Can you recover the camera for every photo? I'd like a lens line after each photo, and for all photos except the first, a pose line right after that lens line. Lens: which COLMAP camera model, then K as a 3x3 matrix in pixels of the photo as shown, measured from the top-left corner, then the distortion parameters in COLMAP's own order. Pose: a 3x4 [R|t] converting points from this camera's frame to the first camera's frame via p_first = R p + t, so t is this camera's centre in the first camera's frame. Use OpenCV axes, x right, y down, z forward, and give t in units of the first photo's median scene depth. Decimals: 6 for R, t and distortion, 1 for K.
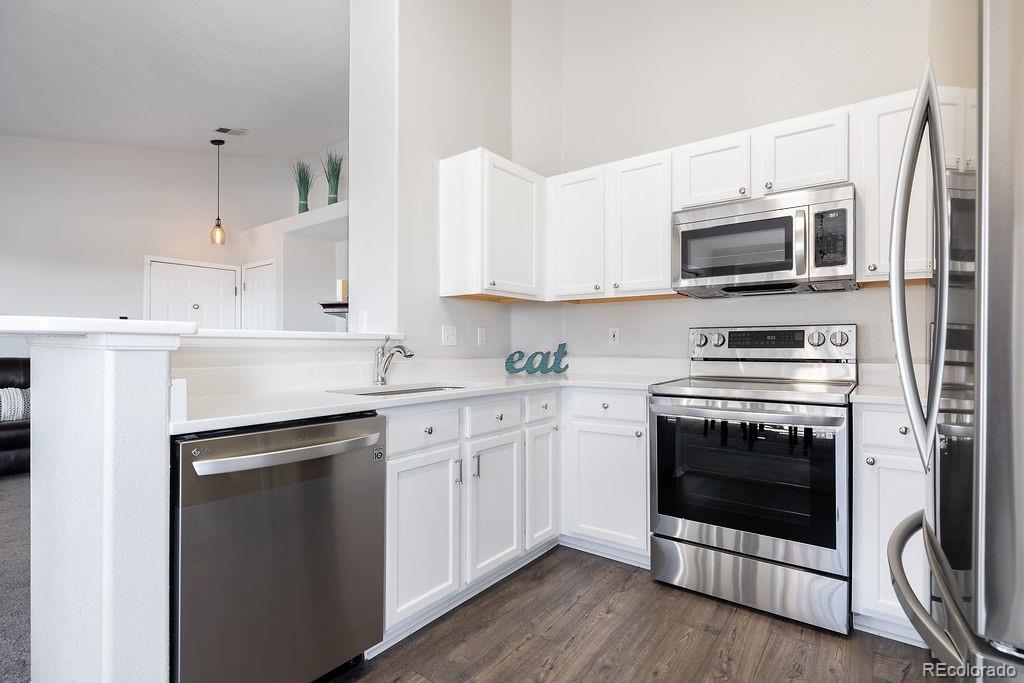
lens RADIAL K [[482.1, 0, 529.3], [0, 482.1, 343.2], [0, 0, 1]] dist [-0.002168, 0.001969]
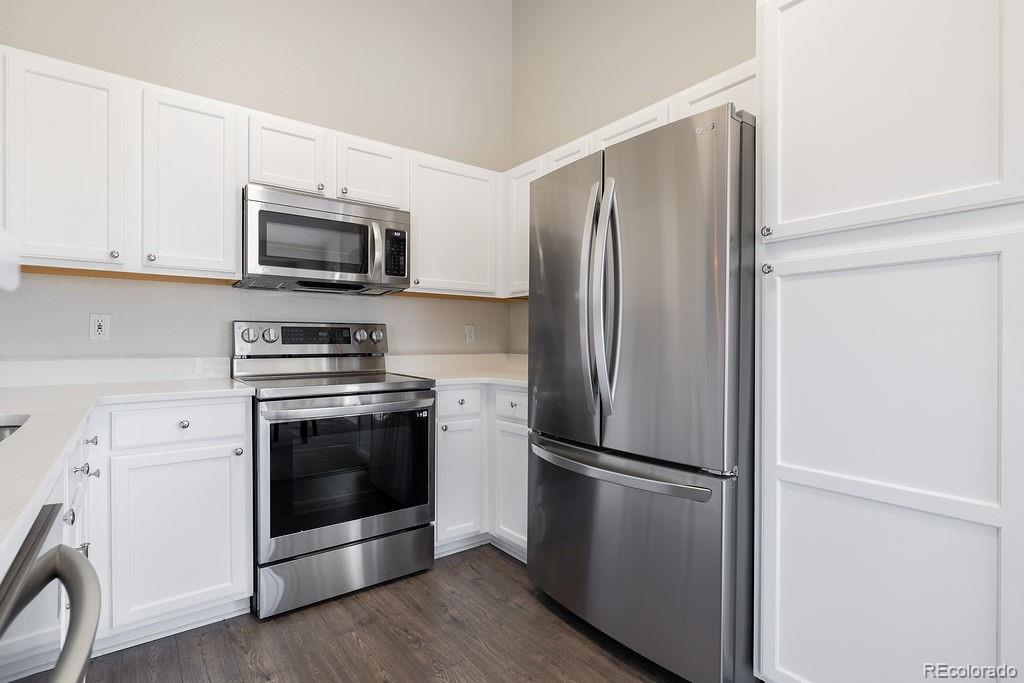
lens RADIAL K [[482.1, 0, 501.1], [0, 482.1, 343.4], [0, 0, 1]] dist [-0.002168, 0.001969]
pose [[0.319186, -0.001966, 0.947690, -0.381103], [-0.007170, 0.999964, 0.004490, 0.001501], [-0.947665, -0.008228, 0.319160, 0.319208]]
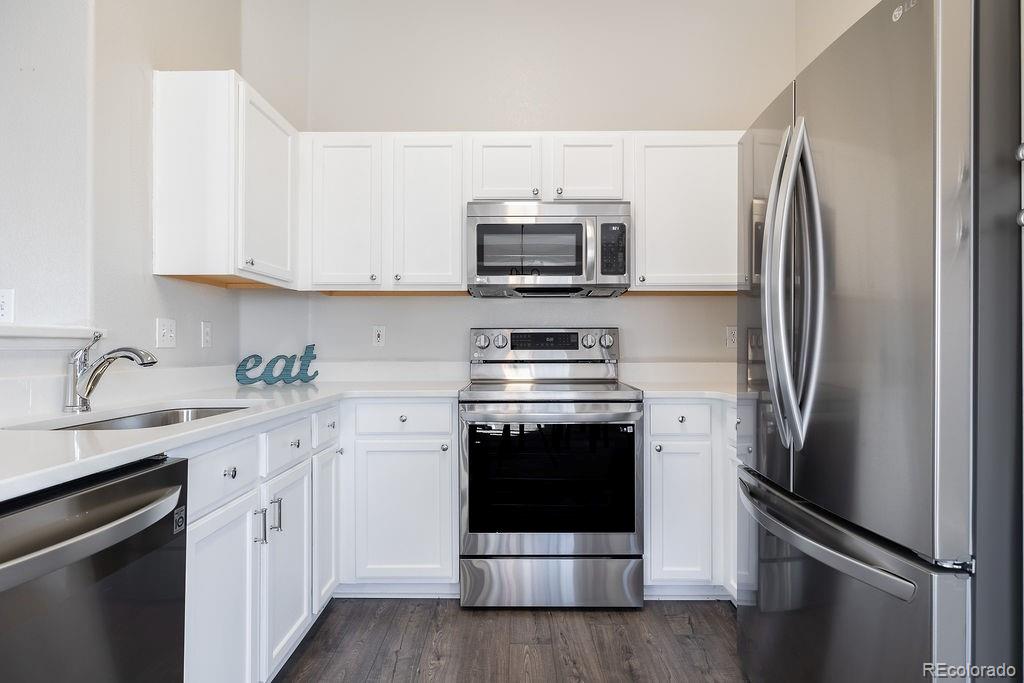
lens RADIAL K [[543.2, 0, 514.7], [0, 543.2, 341.9], [0, 0, 1]] dist [0.000792, -0.002435]
pose [[0.818041, 0.004616, 0.575142, -0.233866], [-0.002485, 0.999987, -0.004492, -0.000958], [-0.575155, 0.002245, 0.818041, 0.106549]]
